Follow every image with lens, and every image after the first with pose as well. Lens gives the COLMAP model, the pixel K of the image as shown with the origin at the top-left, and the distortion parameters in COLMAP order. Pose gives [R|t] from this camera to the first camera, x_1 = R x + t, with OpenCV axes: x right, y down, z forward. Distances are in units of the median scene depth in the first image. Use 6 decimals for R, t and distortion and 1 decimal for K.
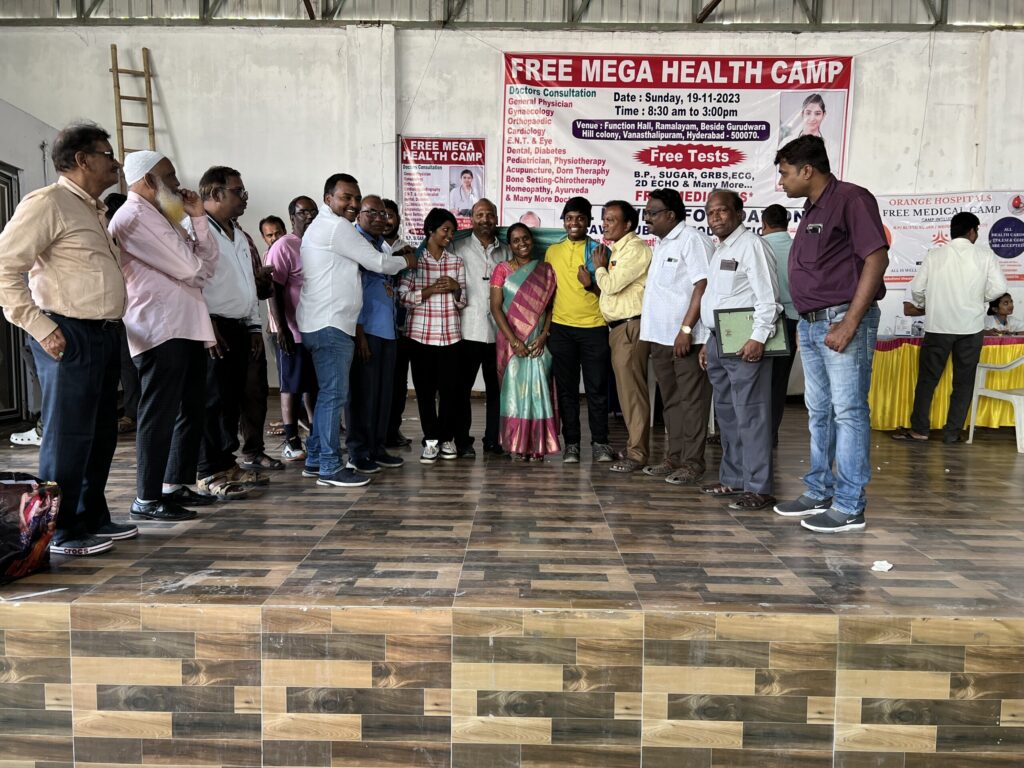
lens RADIAL K [[783.0, 0, 513.7], [0, 783.0, 390.7], [0, 0, 1]] dist [0.030271, -0.039725]
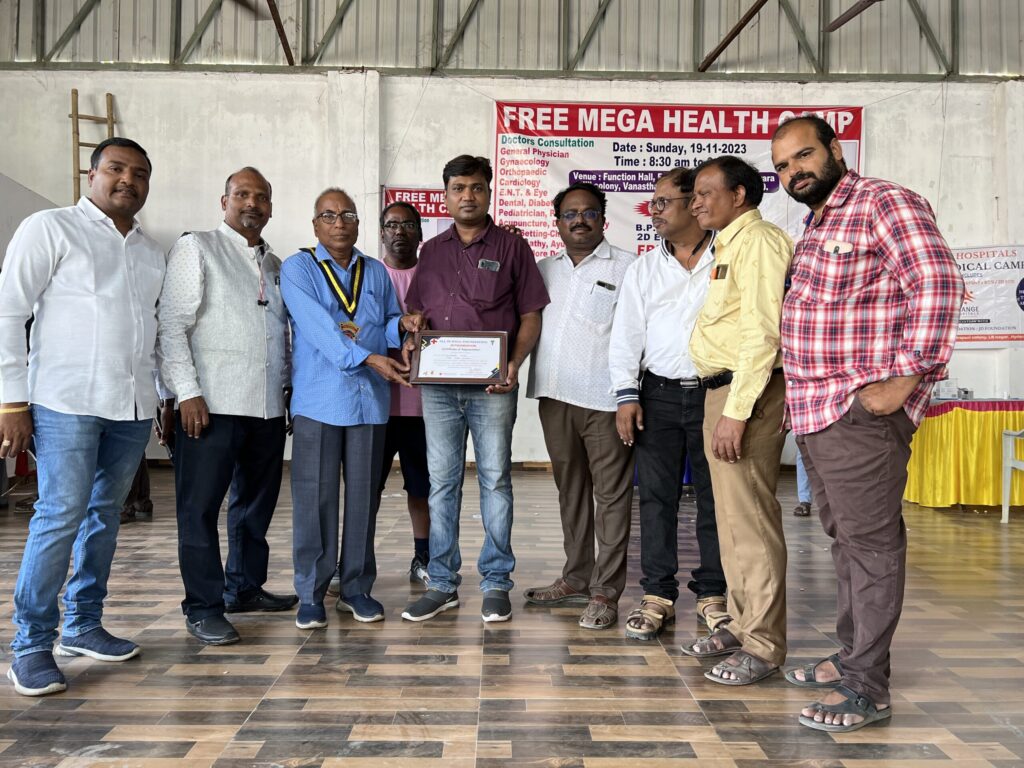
lens RADIAL K [[783.4, 0, 512.0], [0, 783.4, 384.0], [0, 0, 1]] dist [0.028735, -0.038739]
pose [[0.999682, -0.002731, 0.025058, -0.017304], [0.005066, 0.995596, -0.093616, -0.004553], [-0.024692, 0.093713, 0.995293, 0.095428]]
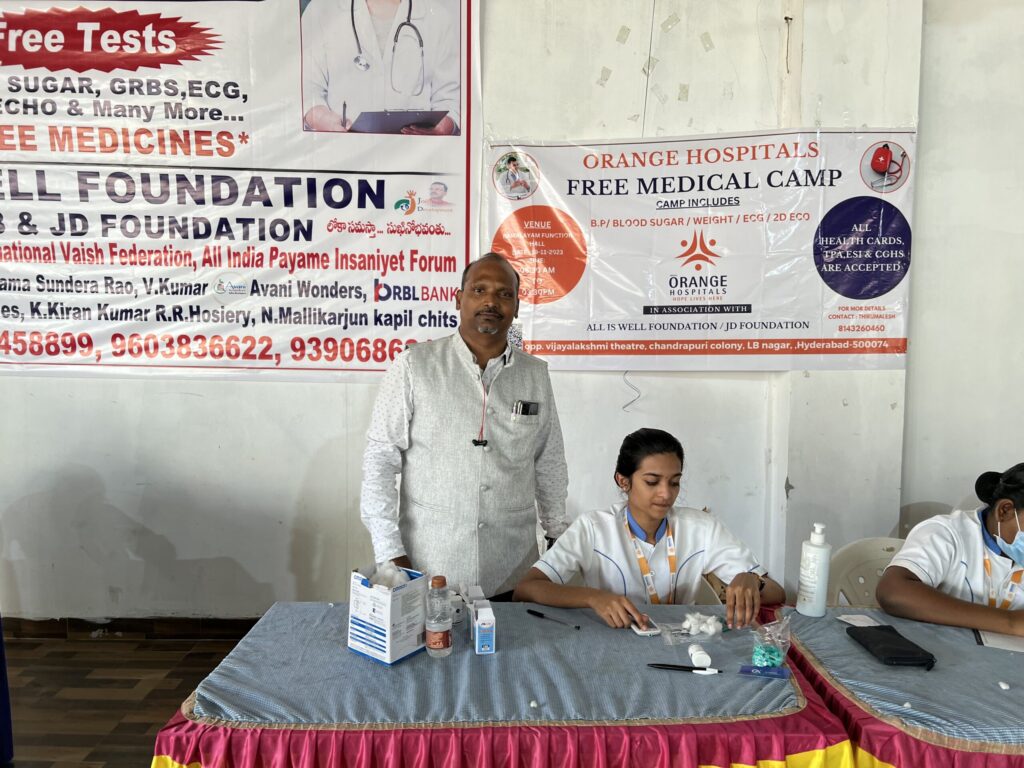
lens RADIAL K [[783.0, 0, 513.7], [0, 783.0, 390.7], [0, 0, 1]] dist [0.030271, -0.039725]
pose [[0.999881, 0.004060, 0.014905, 0.441530], [-0.004032, 0.999990, -0.001908, -0.118922], [-0.014913, 0.001848, 0.999887, 0.595759]]
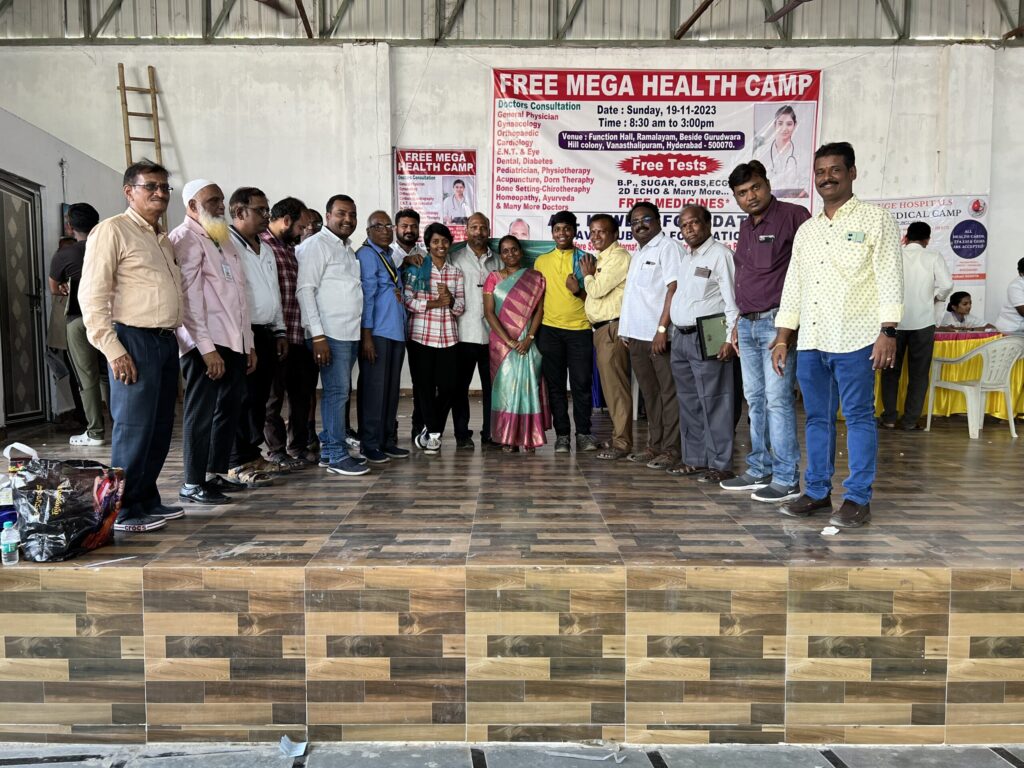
lens RADIAL K [[783.0, 0, 513.7], [0, 783.0, 390.7], [0, 0, 1]] dist [0.030271, -0.039725]
pose [[0.999810, -0.012539, 0.014920, -0.005605], [0.012548, 0.999921, -0.000483, 0.003330], [-0.014913, 0.000670, 0.999889, -0.055021]]
